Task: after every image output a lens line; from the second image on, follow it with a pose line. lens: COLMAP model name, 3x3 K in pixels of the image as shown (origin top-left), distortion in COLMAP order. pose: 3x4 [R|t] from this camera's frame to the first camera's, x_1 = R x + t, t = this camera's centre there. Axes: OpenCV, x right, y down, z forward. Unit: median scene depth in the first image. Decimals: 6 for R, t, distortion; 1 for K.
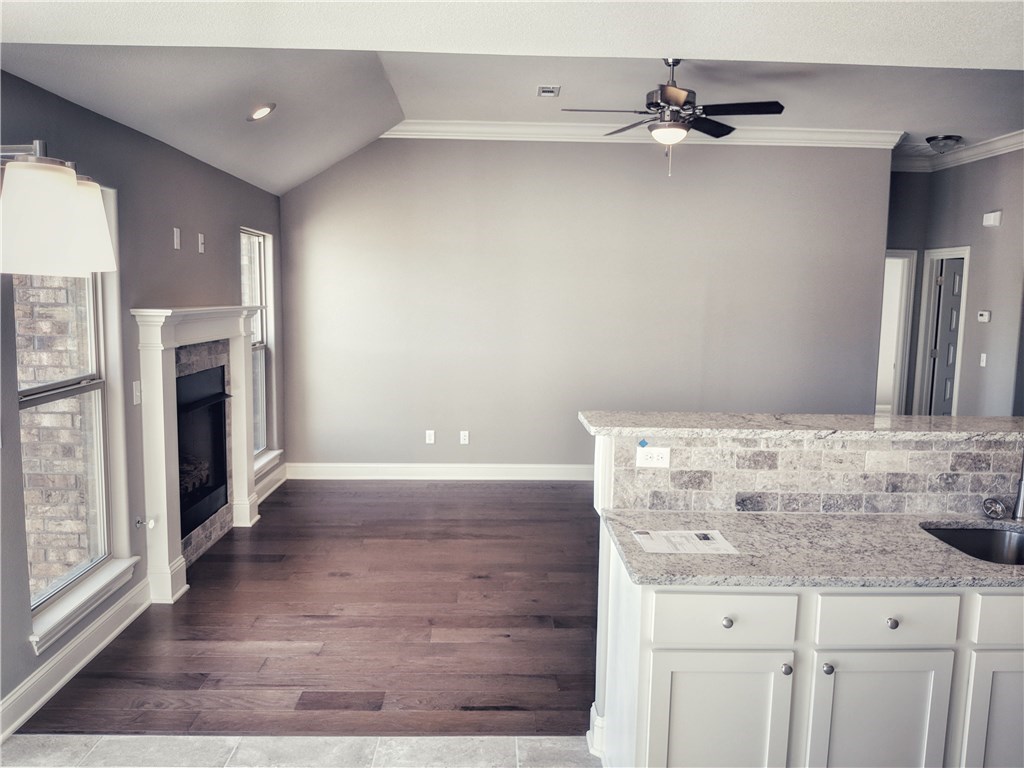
lens RADIAL K [[819.7, 0, 519.5], [0, 819.7, 415.1], [0, 0, 1]] dist [0.062708, -0.124324]
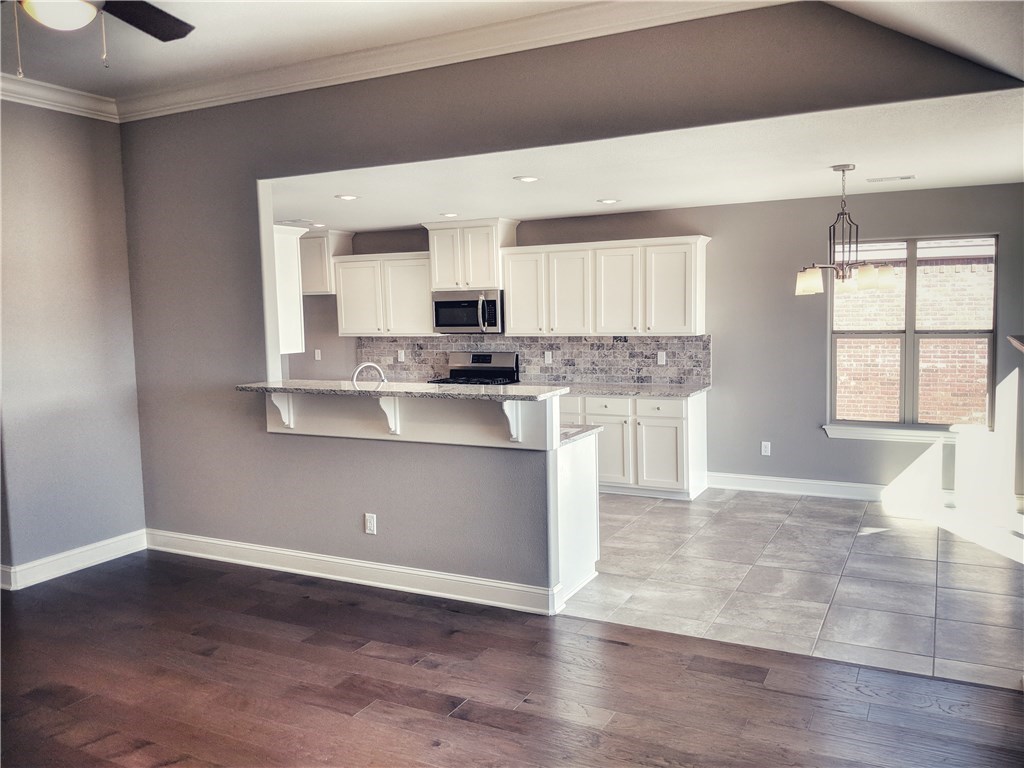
lens RADIAL K [[819.7, 0, 514.8], [0, 819.7, 378.1], [0, 0, 1]] dist [0.062708, -0.124324]
pose [[-0.871154, -0.042752, 0.489146, -0.578493], [0.078375, 0.971322, 0.224478, -0.358505], [-0.484715, 0.233891, -0.842820, 2.324269]]
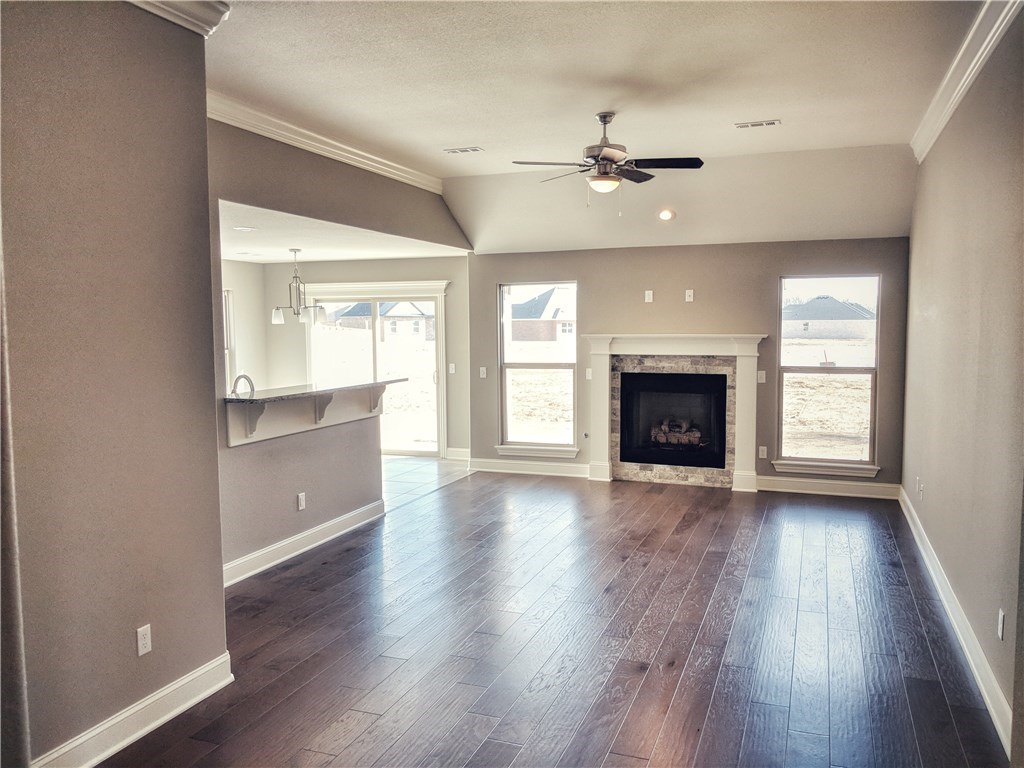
lens RADIAL K [[819.7, 0, 495.8], [0, 819.7, 388.6], [0, 0, 1]] dist [0.062708, -0.124324]
pose [[-0.401365, 0.060619, -0.913910, 2.241059], [-0.131795, 0.983601, 0.123122, -0.313383], [0.906387, 0.169865, -0.386794, 2.318269]]
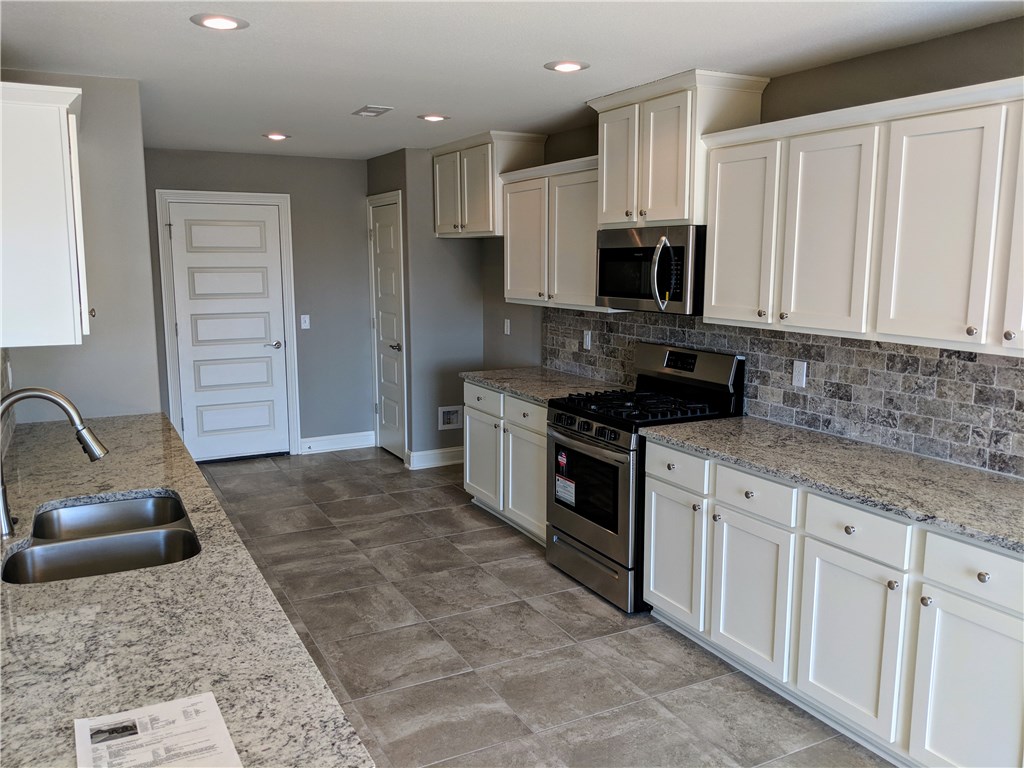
lens RADIAL K [[819.7, 0, 512.5], [0, 819.7, 381.4], [0, 0, 1]] dist [0.062708, -0.124324]
pose [[-0.432417, -0.155961, 0.888083, -0.274593], [0.121537, 0.965858, 0.228796, -0.135460], [-0.893445, 0.206870, -0.398698, 0.842664]]
